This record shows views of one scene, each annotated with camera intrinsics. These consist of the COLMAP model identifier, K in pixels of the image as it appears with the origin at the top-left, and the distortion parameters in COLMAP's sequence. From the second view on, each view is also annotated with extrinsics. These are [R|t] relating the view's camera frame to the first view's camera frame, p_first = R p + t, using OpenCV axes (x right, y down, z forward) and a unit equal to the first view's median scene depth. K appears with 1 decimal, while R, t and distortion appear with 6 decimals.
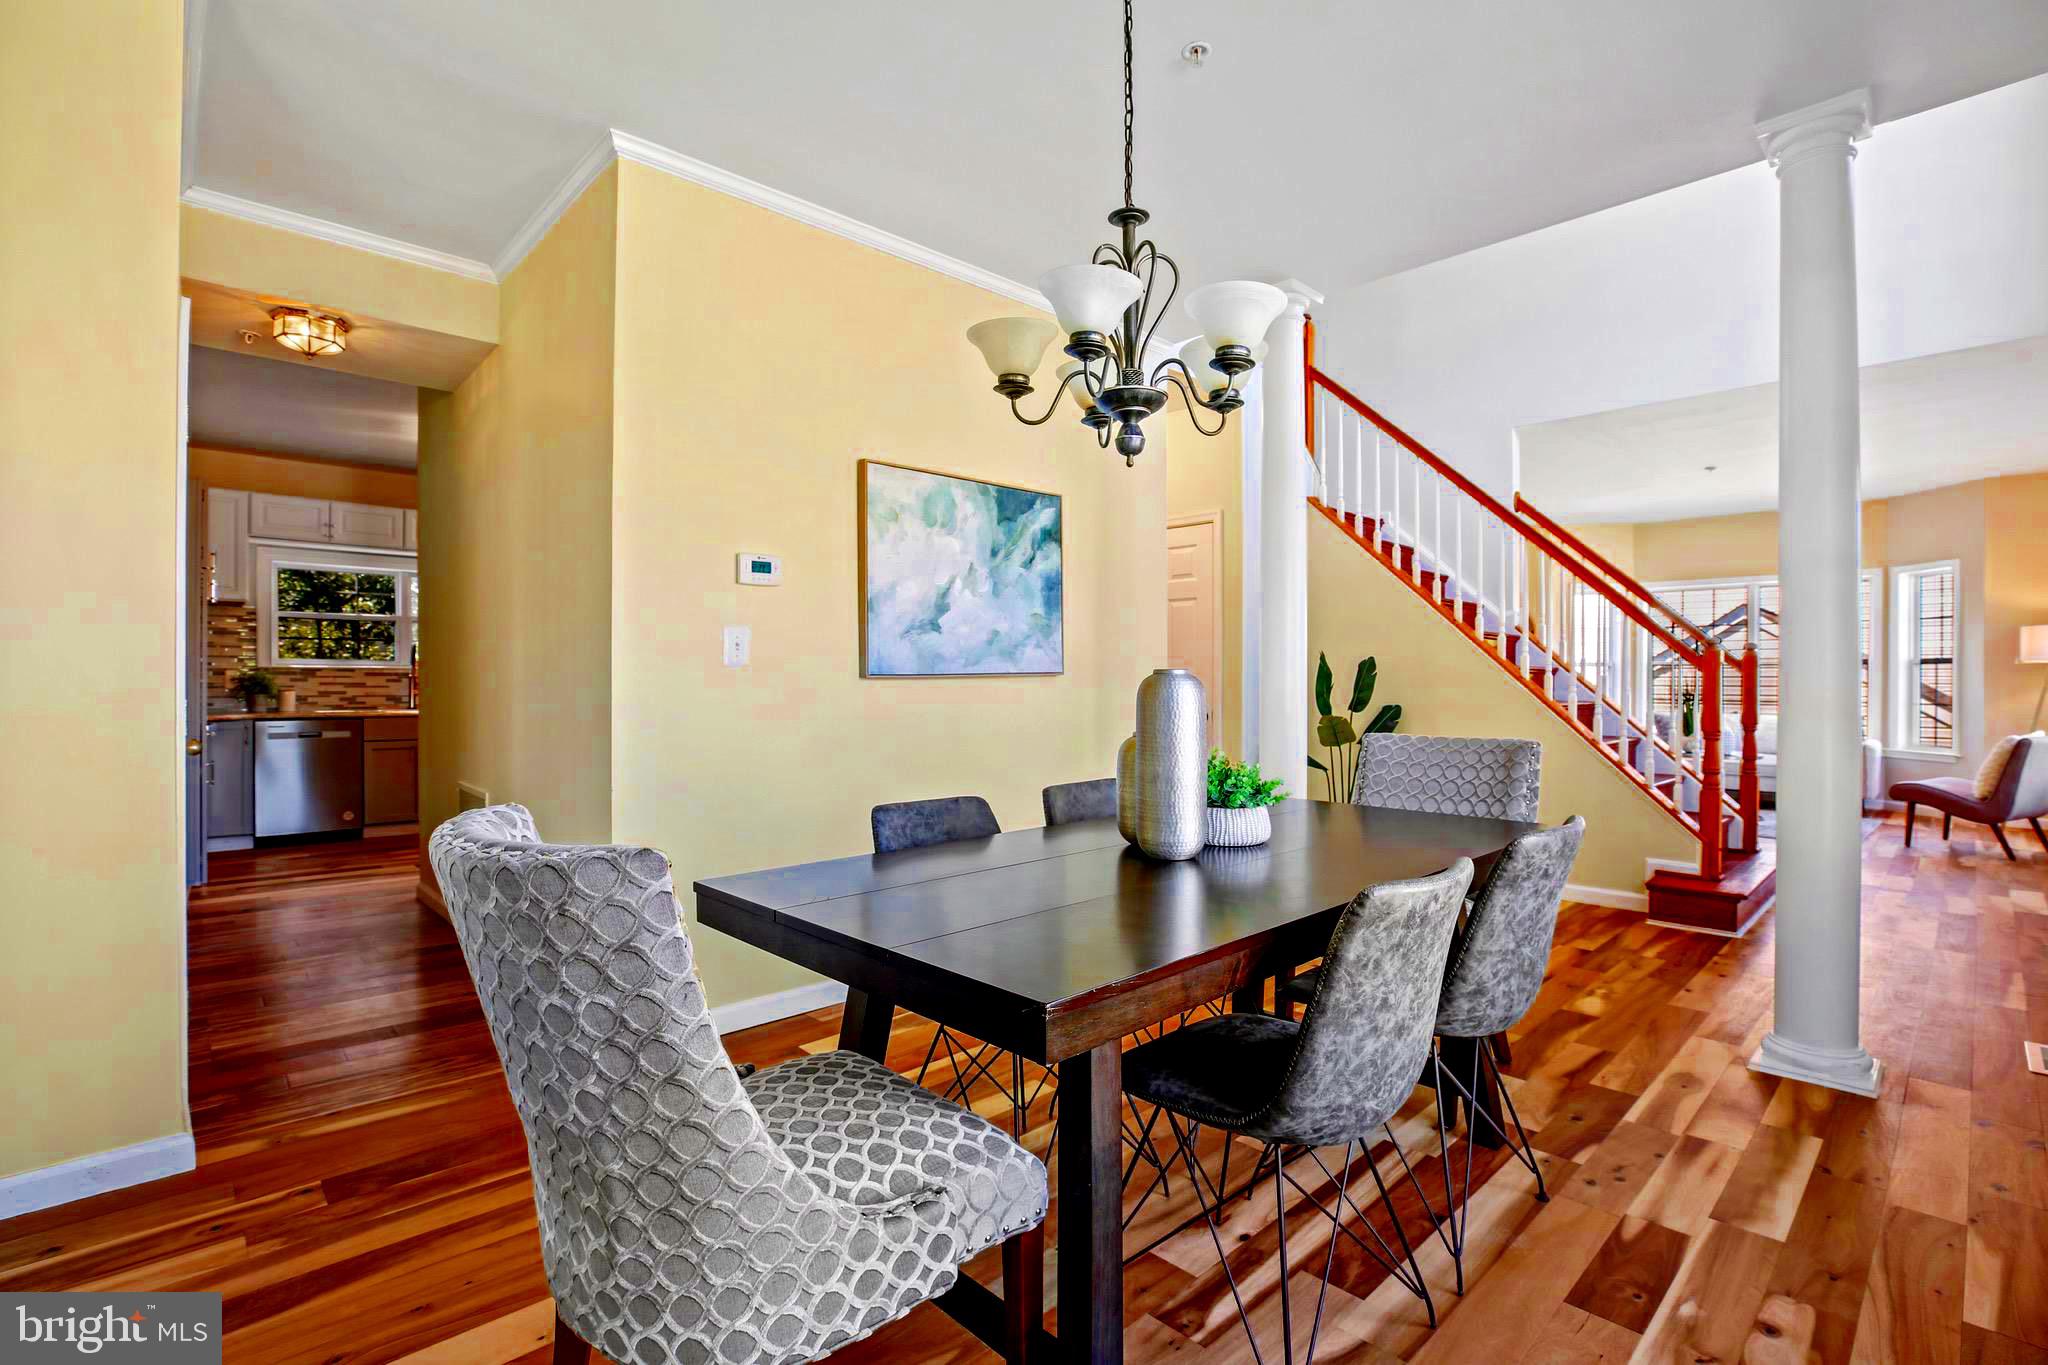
lens RADIAL K [[928.9, 0, 1020.2], [0, 928.9, 678.2], [0, 0, 1]] dist [-0.015779, 0.003056]
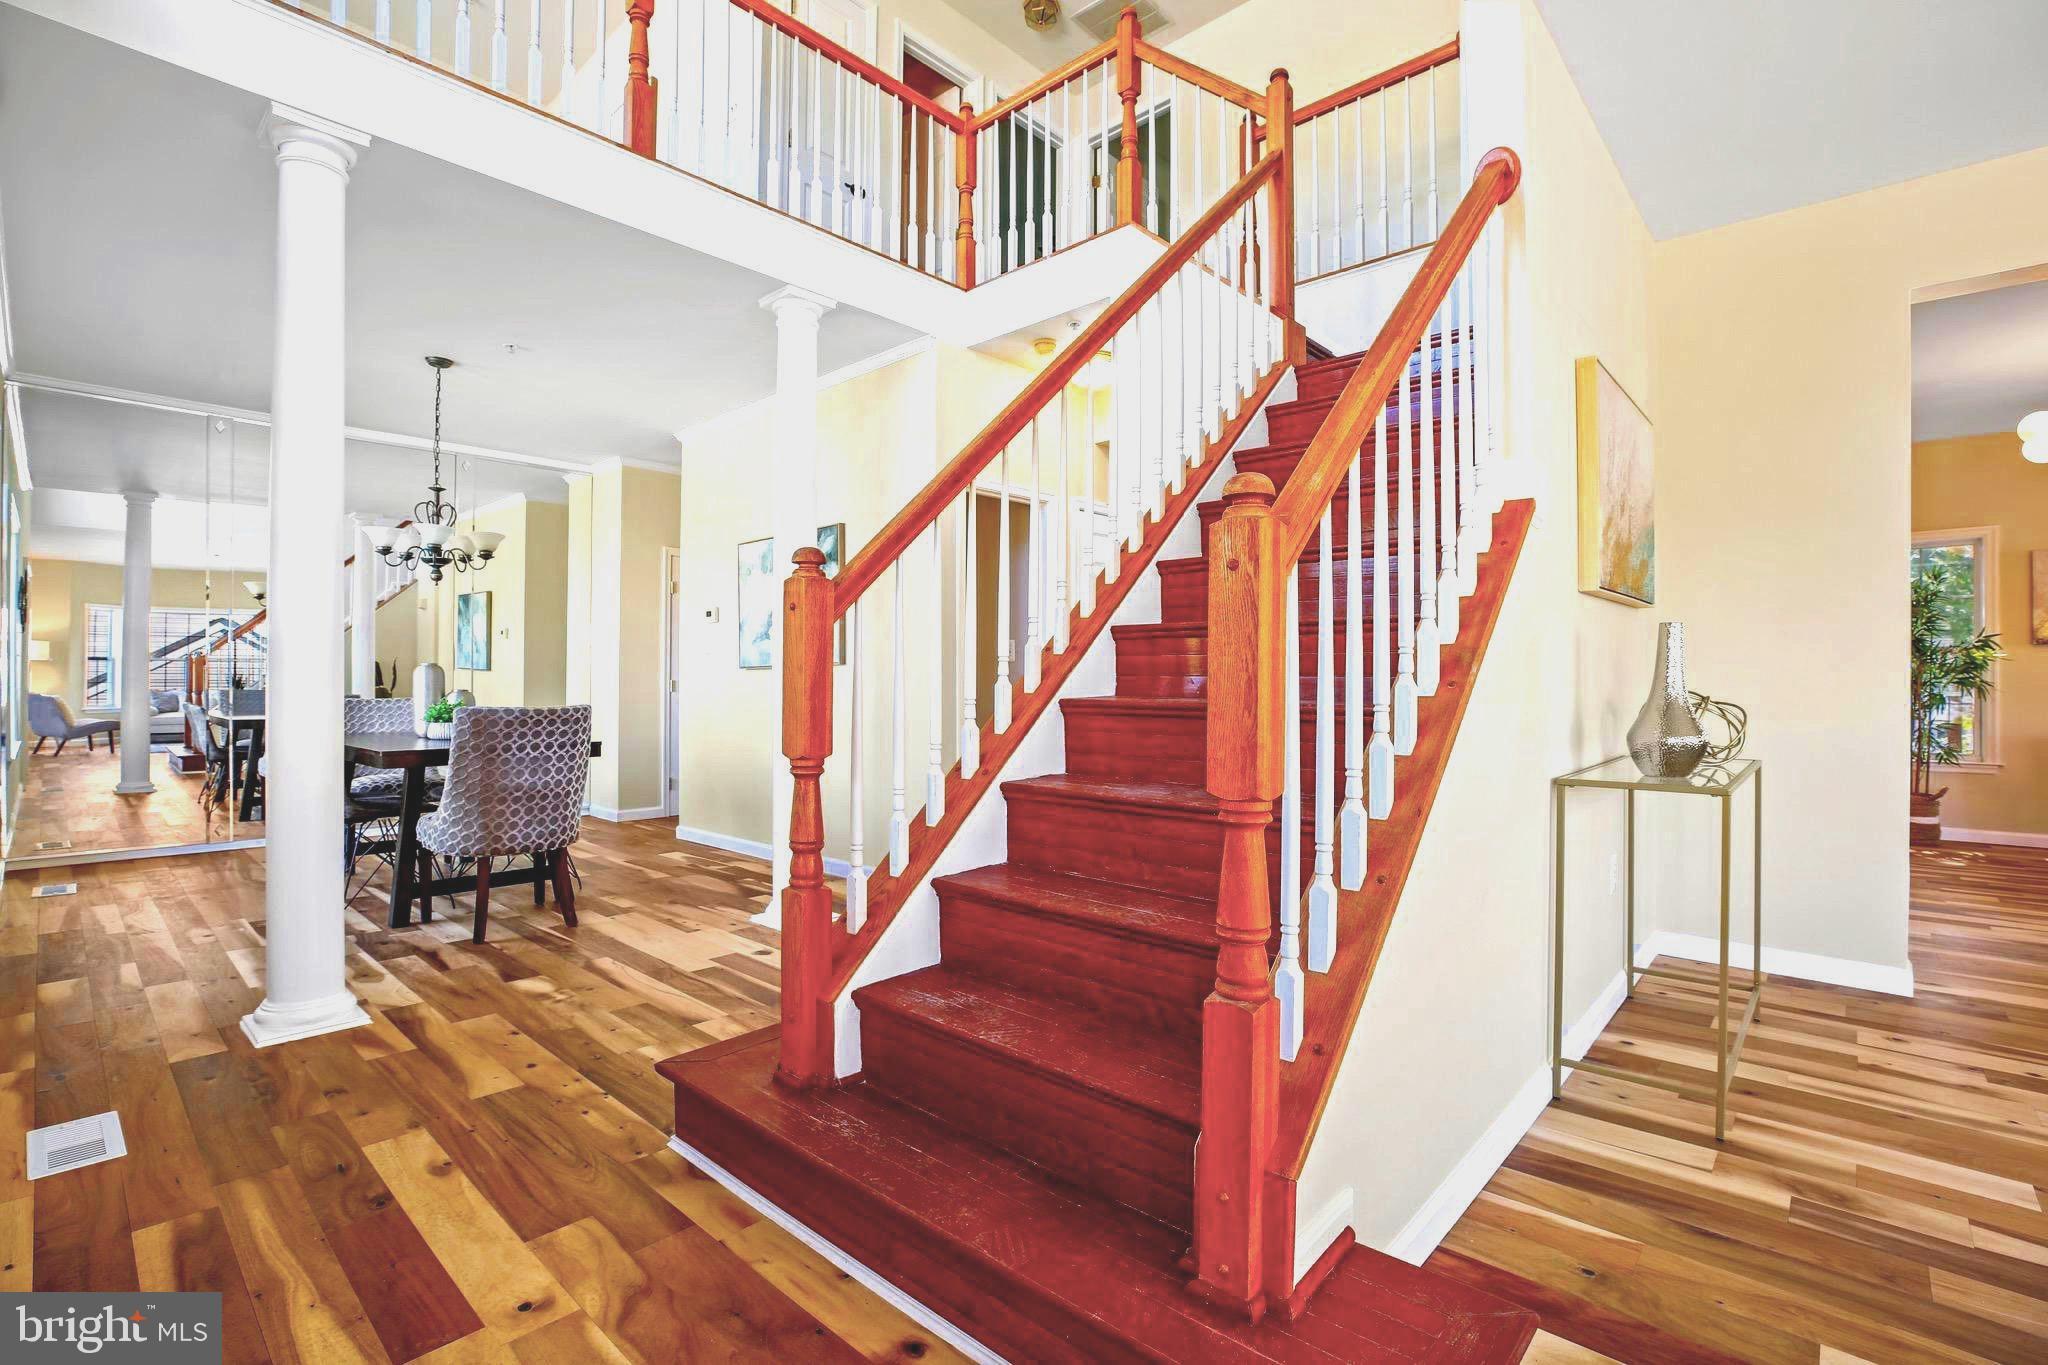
lens RADIAL K [[928.9, 0, 1019.9], [0, 928.9, 681.4], [0, 0, 1]] dist [-0.015779, 0.003056]
pose [[0.064305, -0.002174, -0.997928, 1.518385], [-0.003415, 0.999991, -0.002398, 0.023569], [0.997924, 0.003562, 0.064297, 1.341913]]
